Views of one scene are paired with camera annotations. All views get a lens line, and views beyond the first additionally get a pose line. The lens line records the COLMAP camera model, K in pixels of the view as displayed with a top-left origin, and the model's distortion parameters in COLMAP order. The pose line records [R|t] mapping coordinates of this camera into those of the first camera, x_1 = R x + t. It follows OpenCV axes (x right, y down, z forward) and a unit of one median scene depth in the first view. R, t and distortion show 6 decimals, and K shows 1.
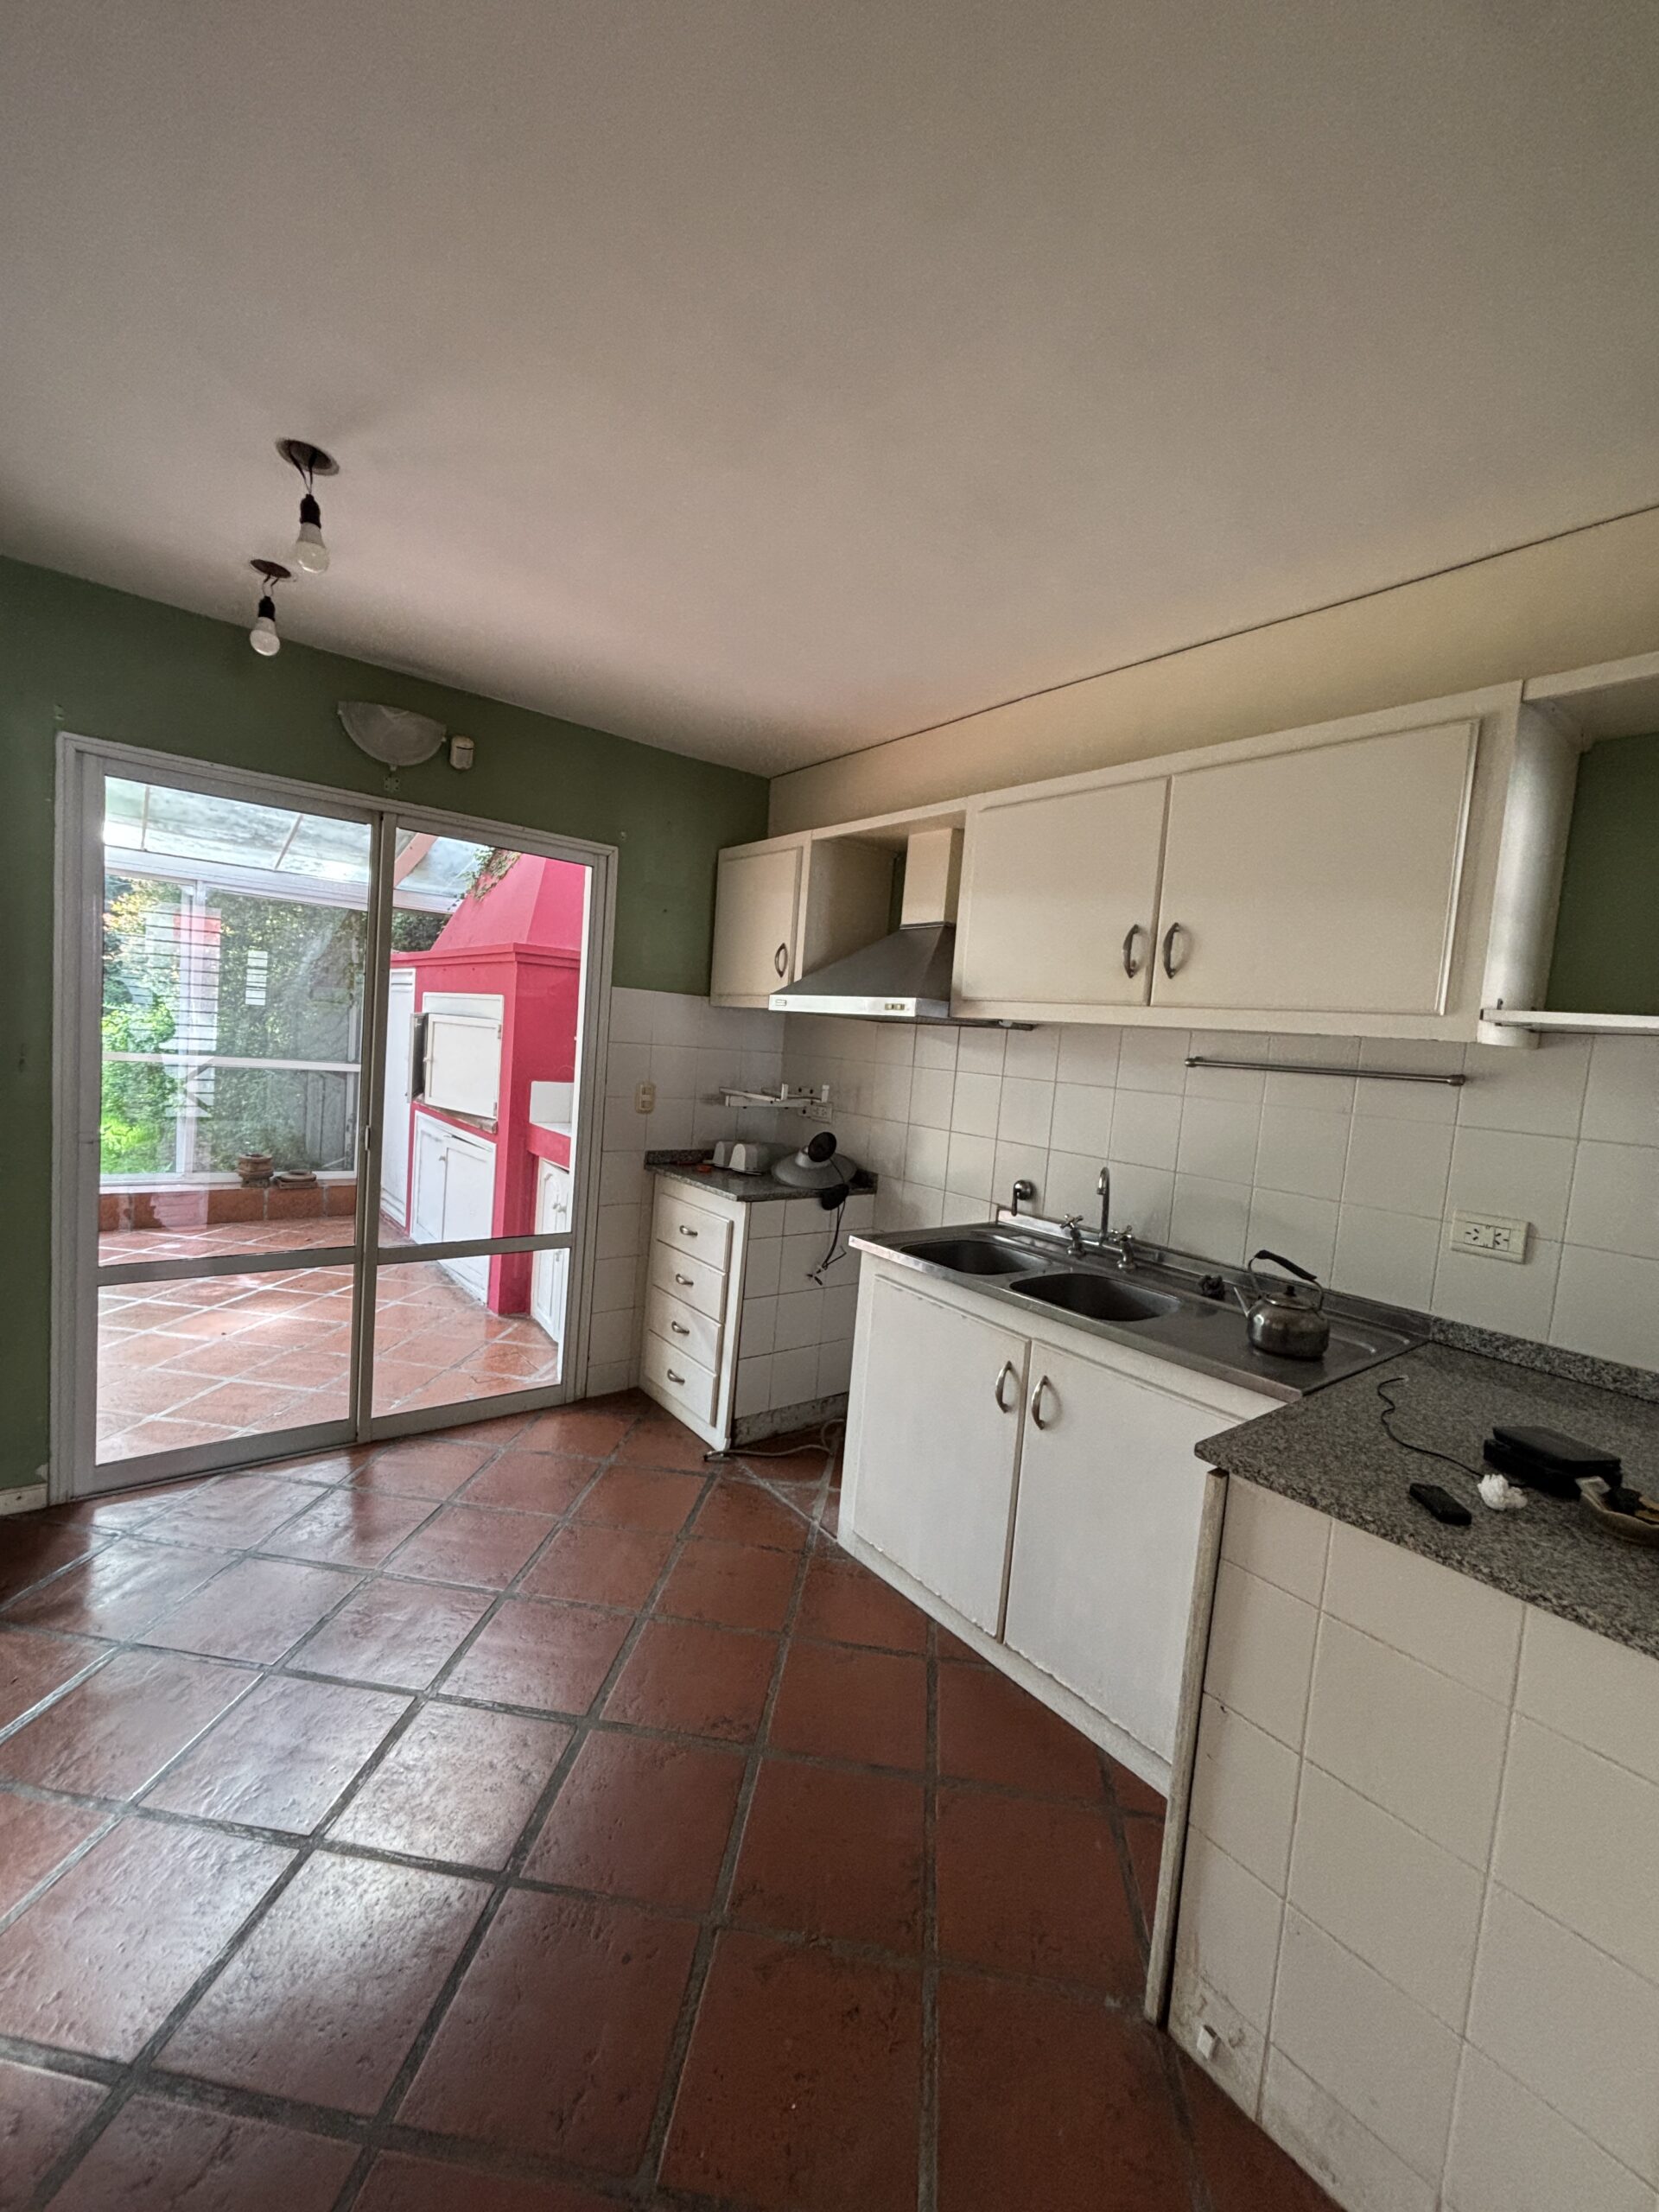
lens RADIAL K [[884.2, 0, 833.9], [0, 884.2, 1092.1], [0, 0, 1]] dist [-0.005991, 0.000996]
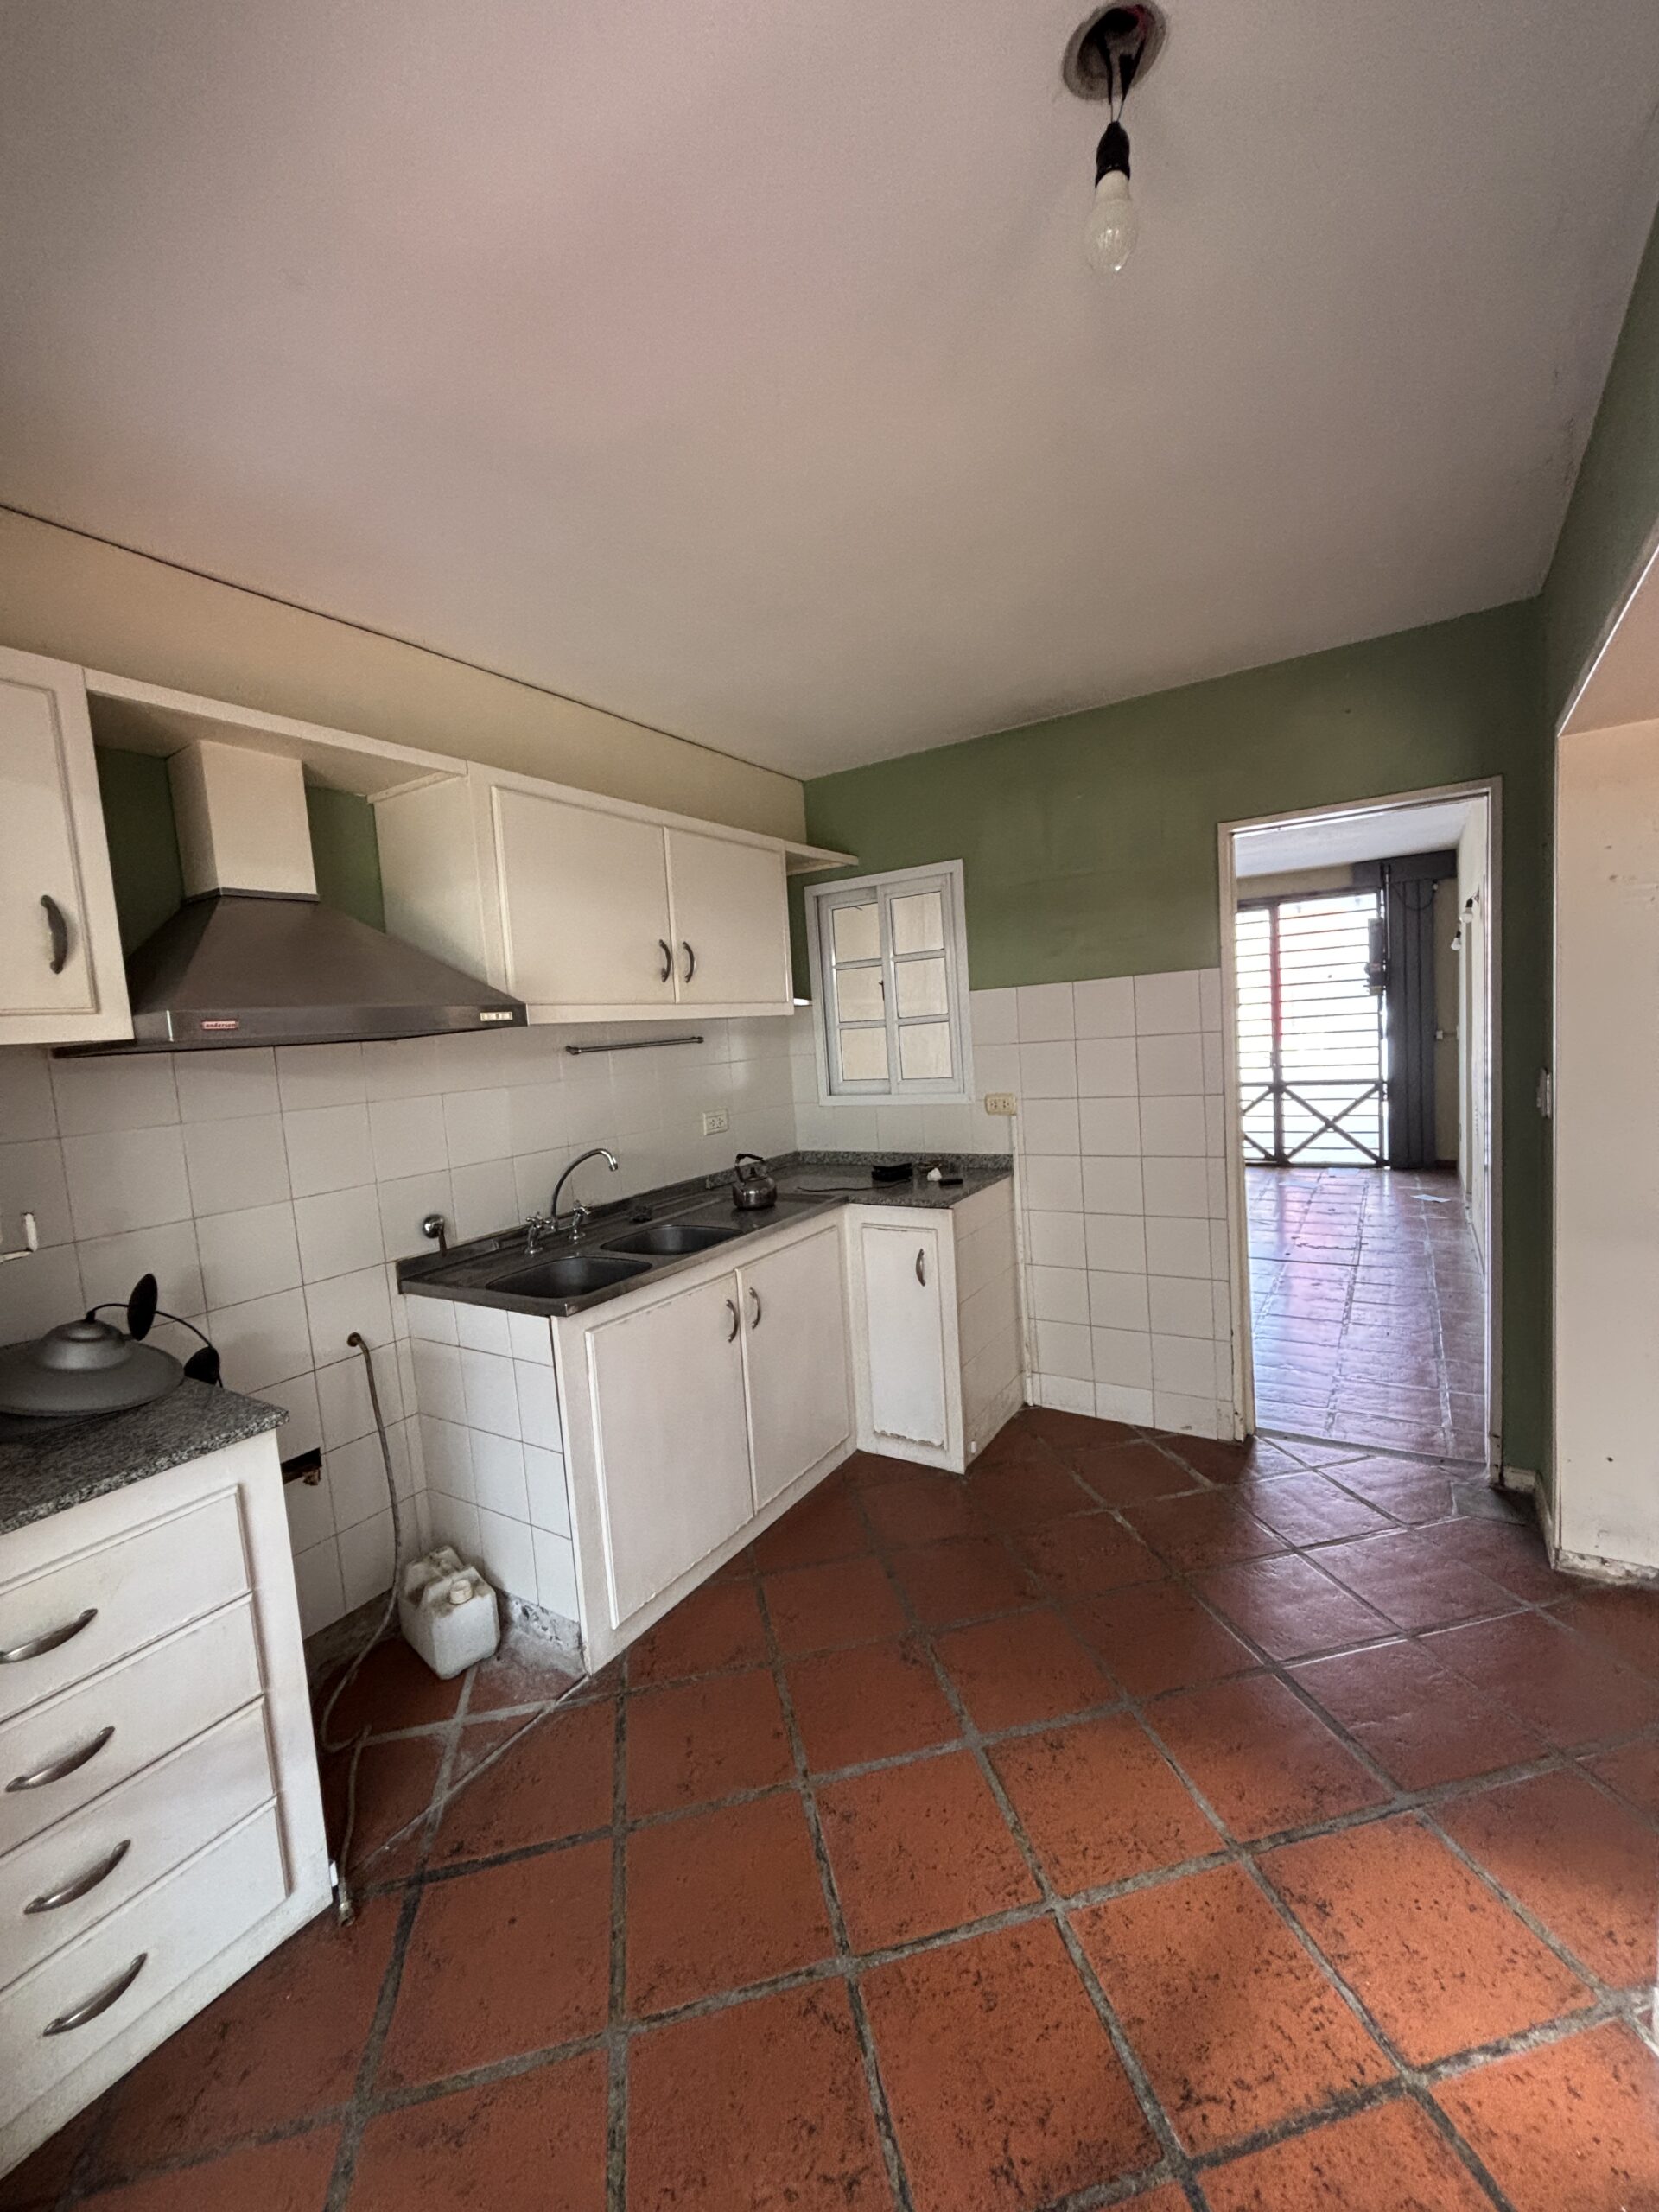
lens RADIAL K [[884.2, 0, 827.5], [0, 884.2, 1106.6], [0, 0, 1]] dist [-0.005991, 0.000996]
pose [[-0.313640, -0.139516, 0.939237, -0.908889], [0.113319, 0.976578, 0.182904, -0.153513], [-0.942756, 0.163800, -0.290484, 1.134739]]
